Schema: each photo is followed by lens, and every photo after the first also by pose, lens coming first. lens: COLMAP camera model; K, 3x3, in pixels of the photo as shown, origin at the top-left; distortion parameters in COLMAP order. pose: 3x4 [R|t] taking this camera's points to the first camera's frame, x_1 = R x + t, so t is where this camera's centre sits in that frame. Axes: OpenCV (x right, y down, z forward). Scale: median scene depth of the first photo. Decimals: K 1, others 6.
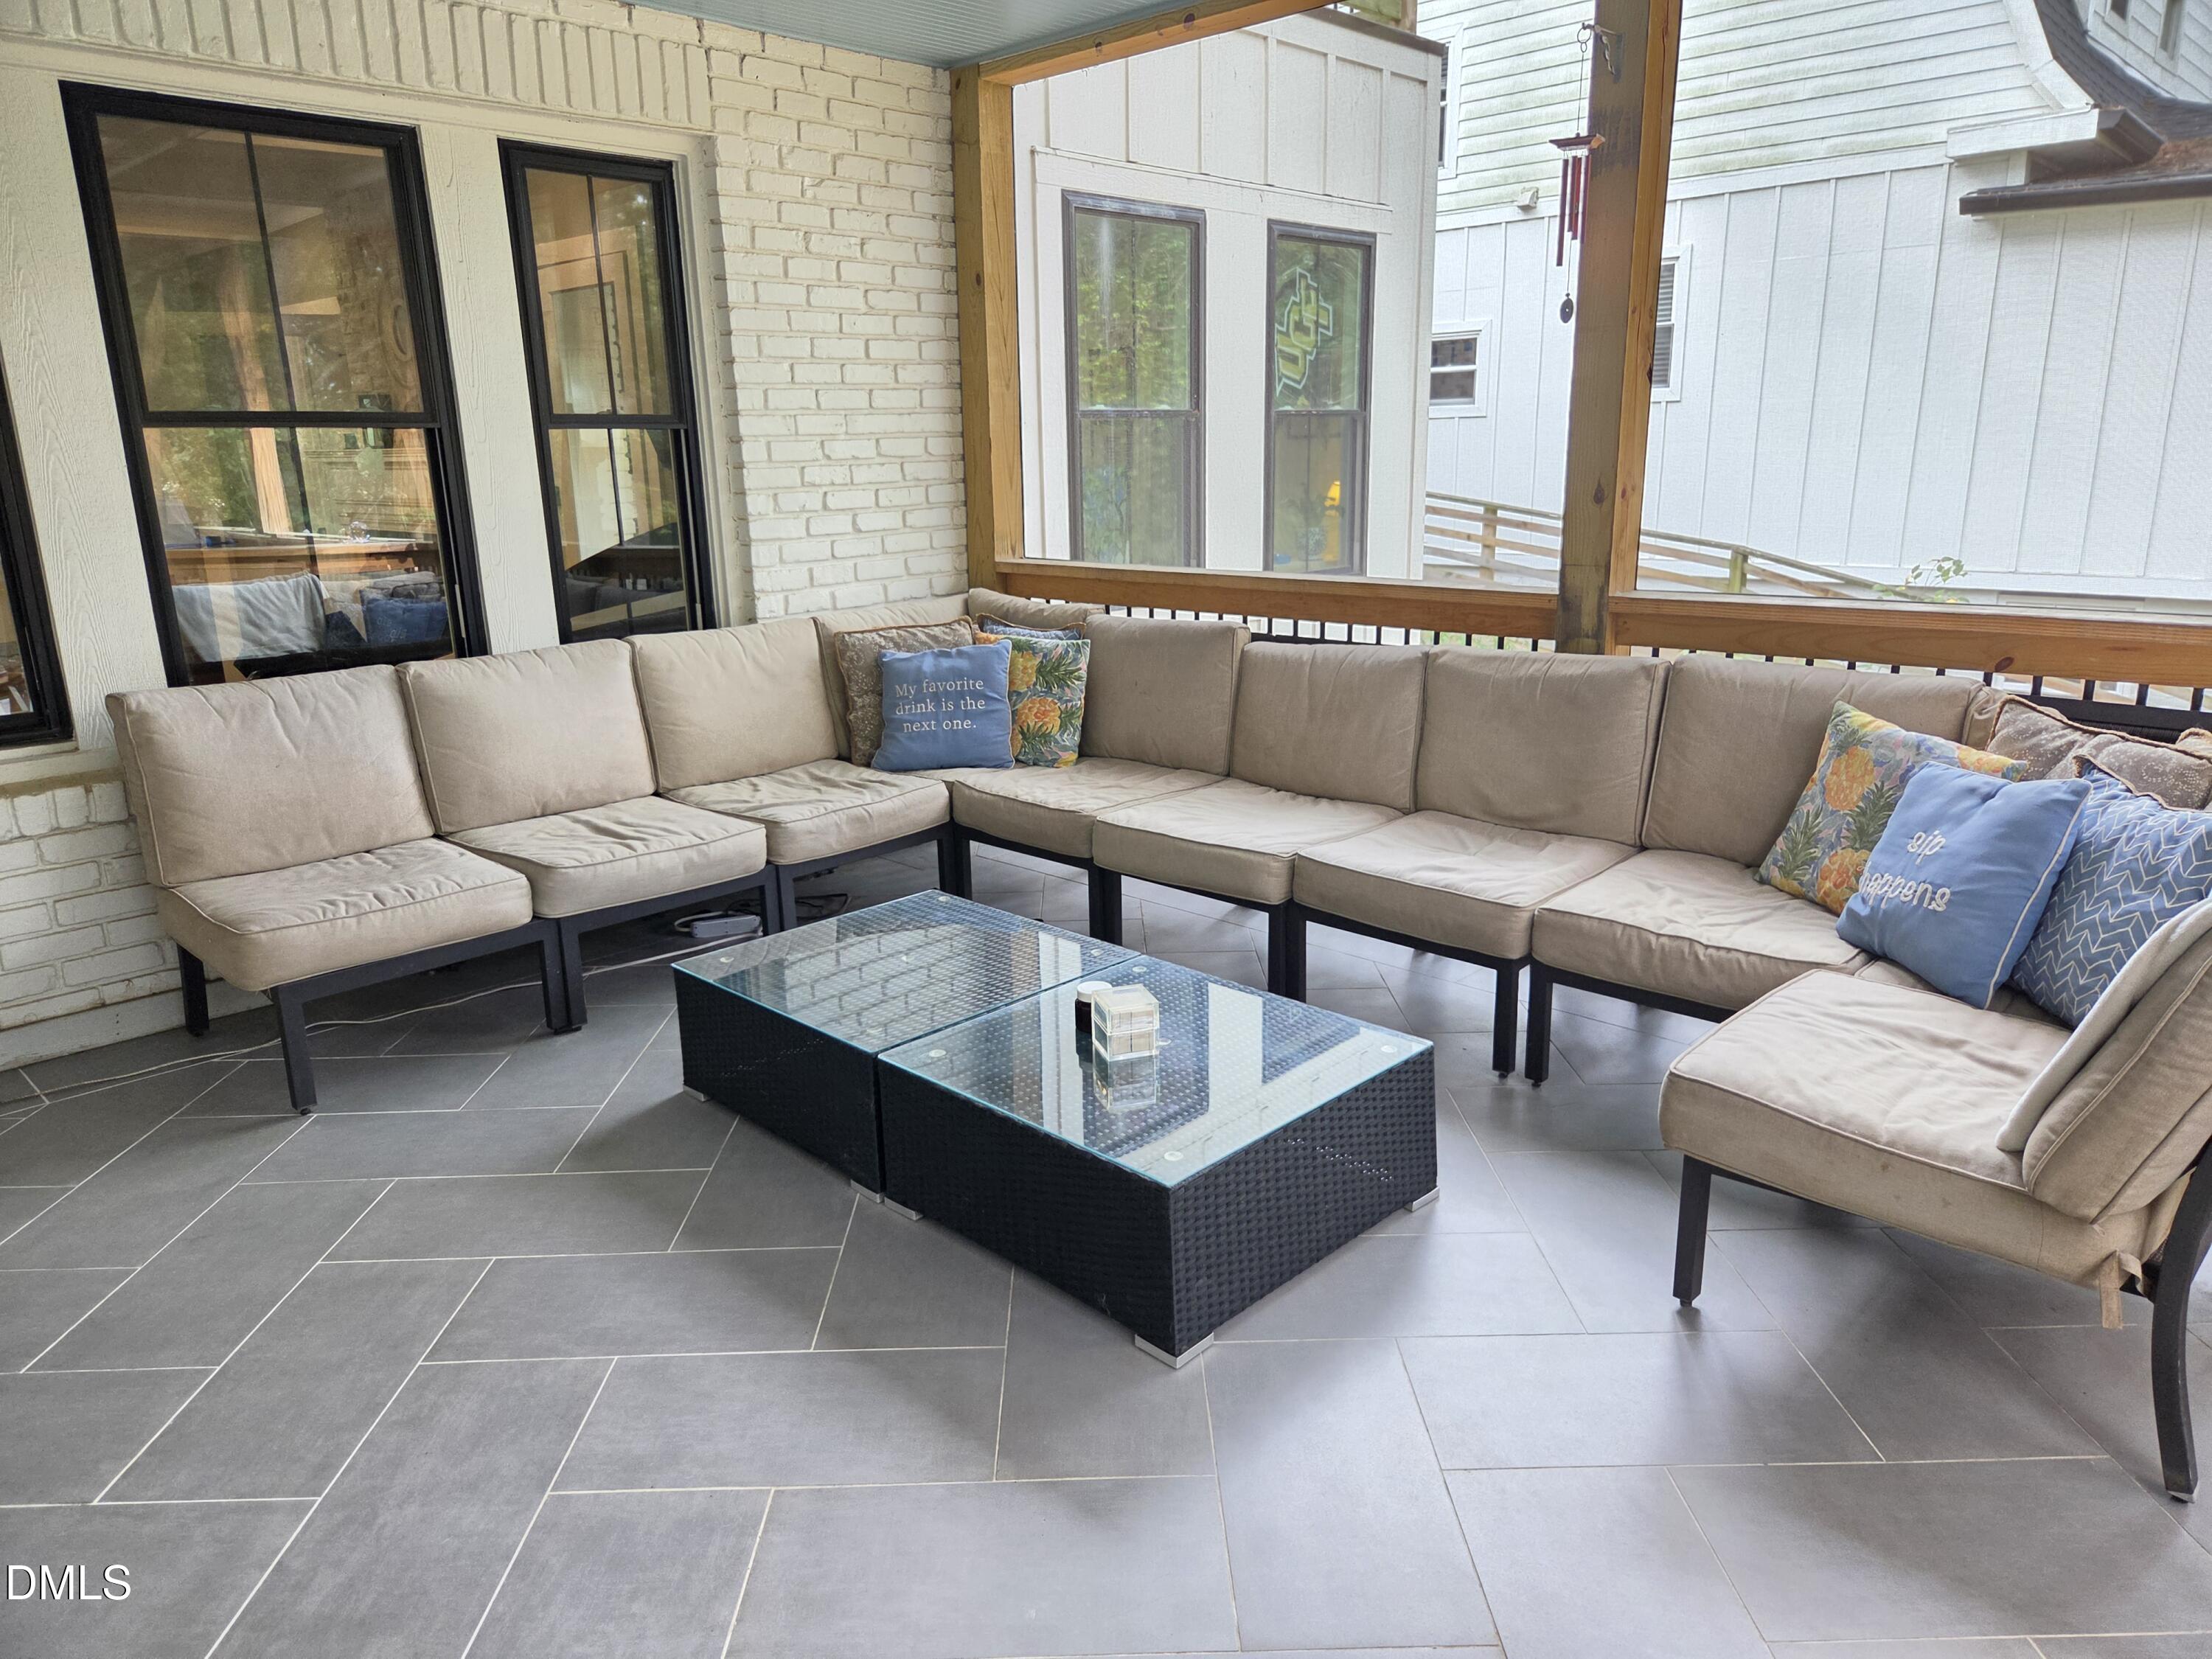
lens RADIAL K [[1470.7, 0, 1106.0], [0, 1470.7, 829.5], [0, 0, 1]] dist [0.062781, -0.000735]
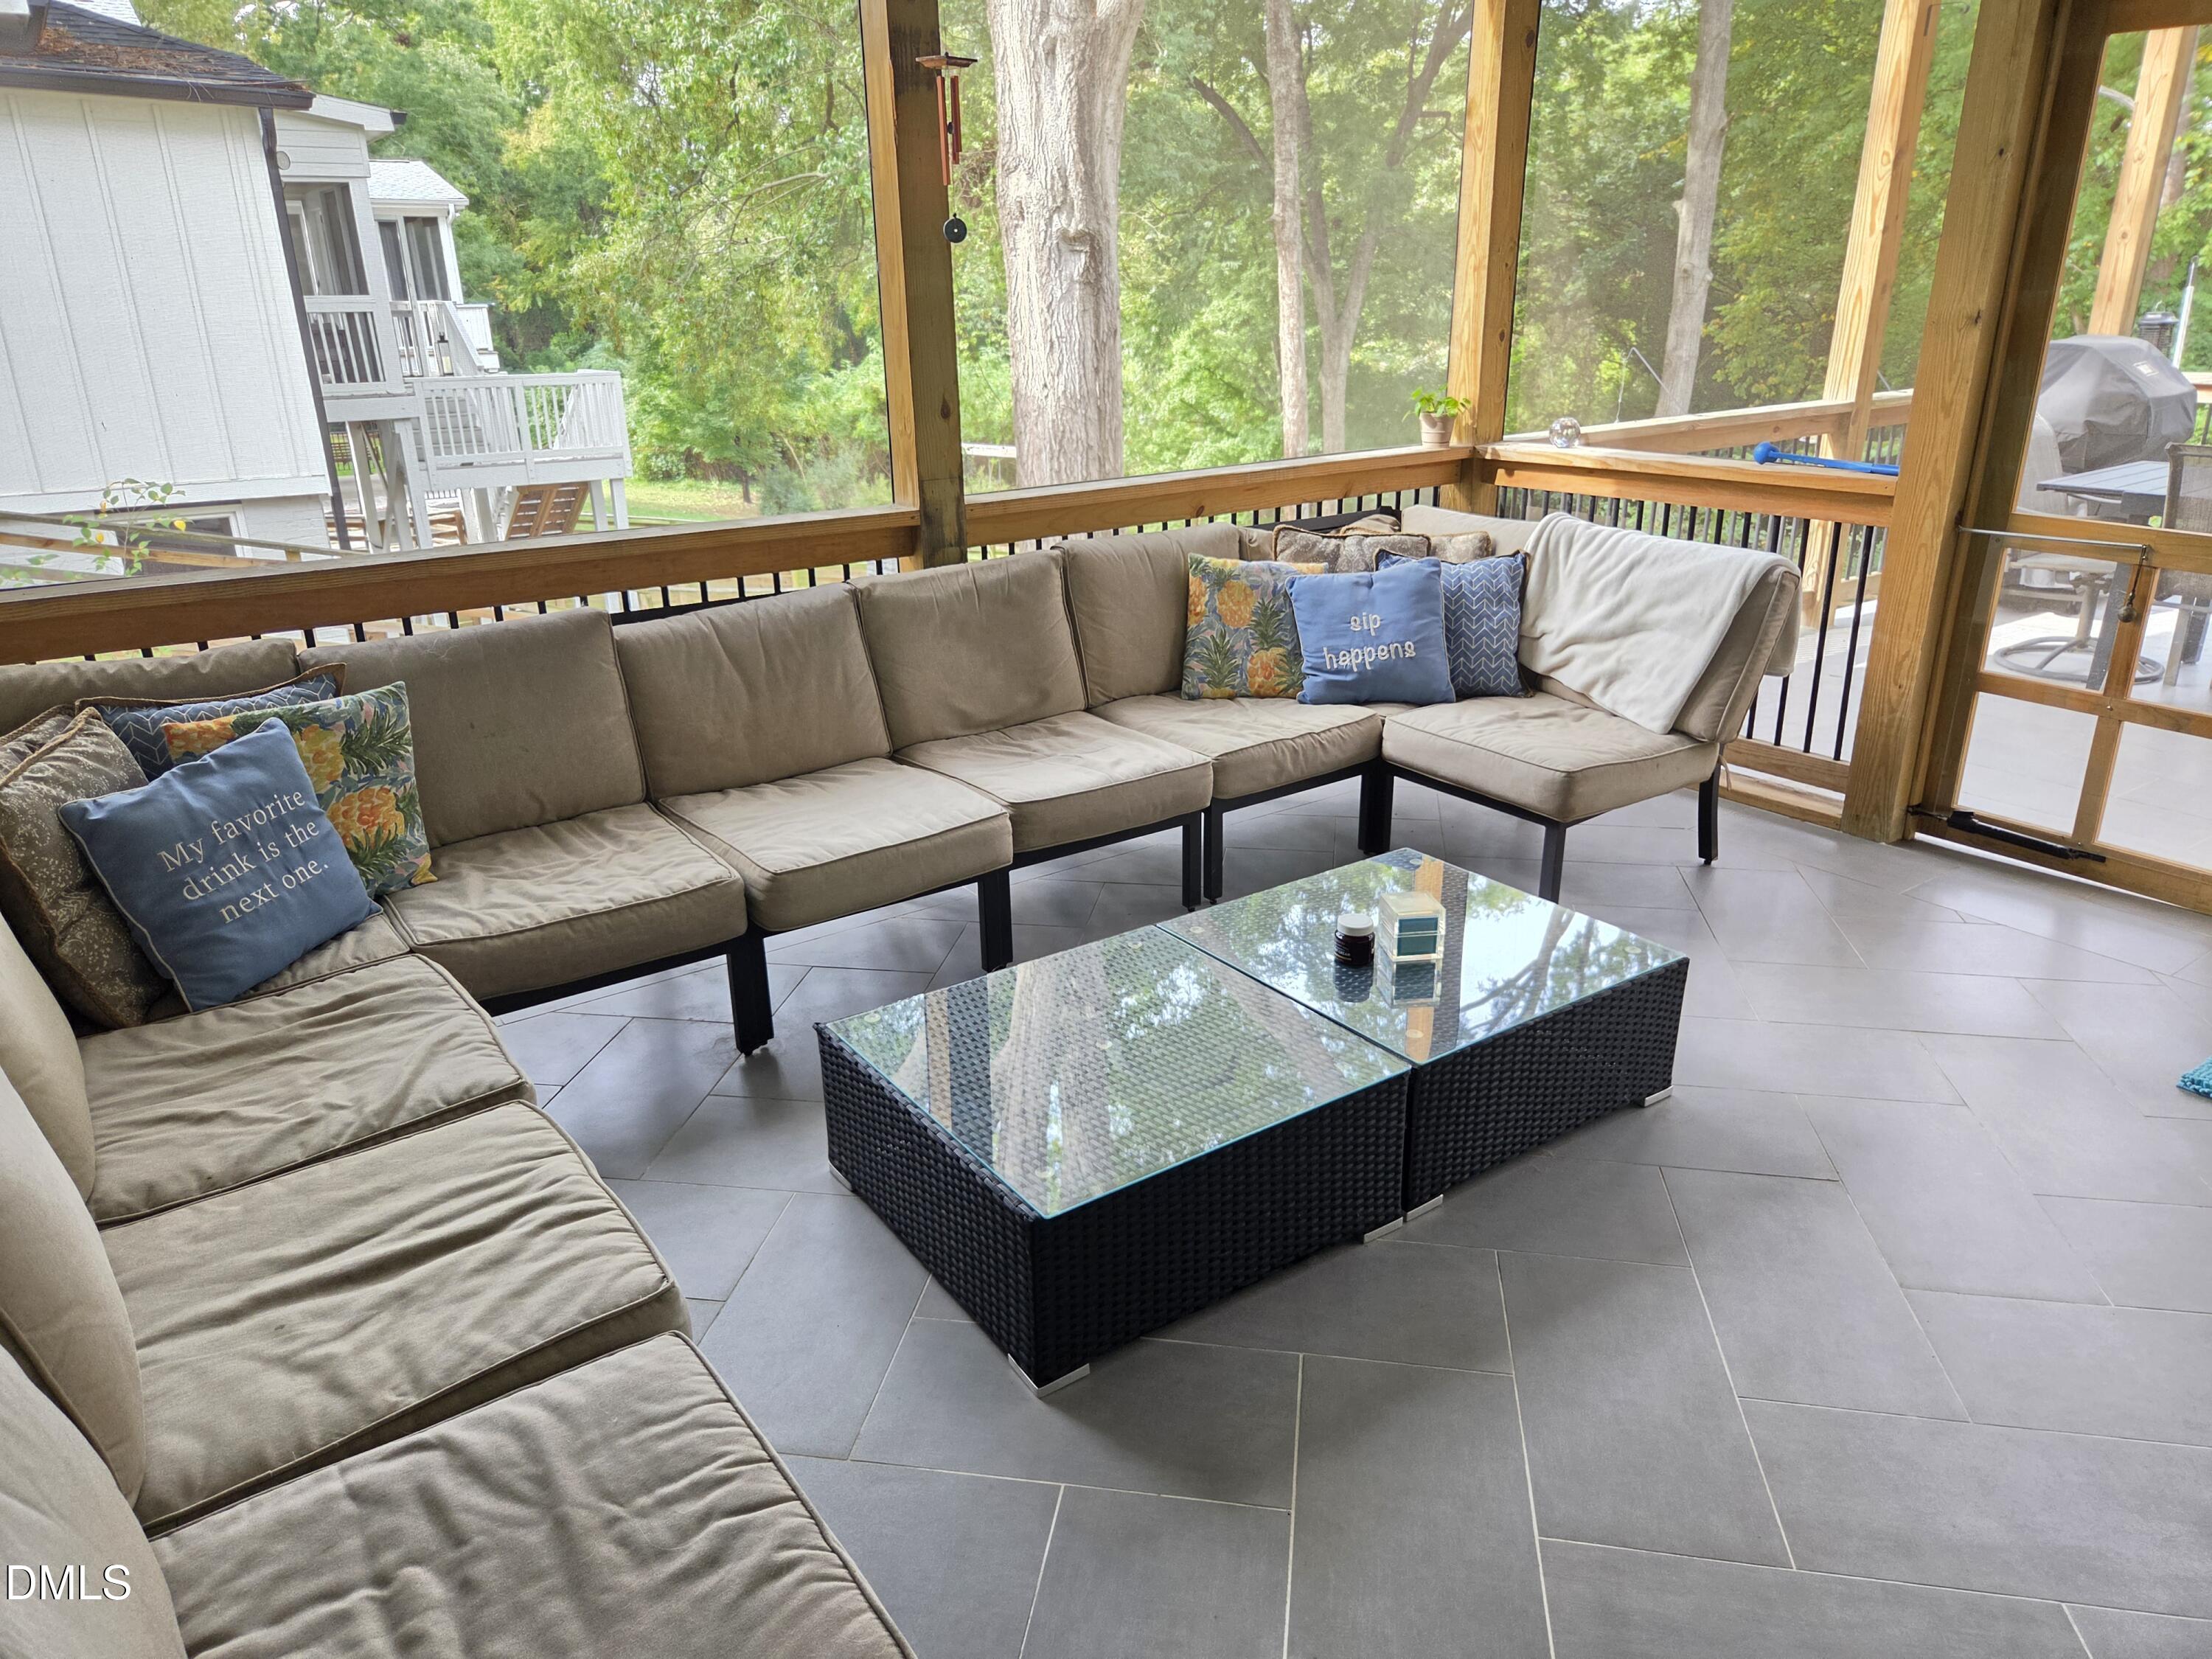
lens RADIAL K [[1512.8, 0, 1108.5], [0, 1512.8, 820.9], [0, 0, 1]] dist [0.061631, -0.050138]
pose [[0.161667, -0.311160, 0.936506, -0.723085], [0.258943, 0.929113, 0.264003, -0.200242], [-0.952267, 0.199821, 0.230780, 0.672069]]
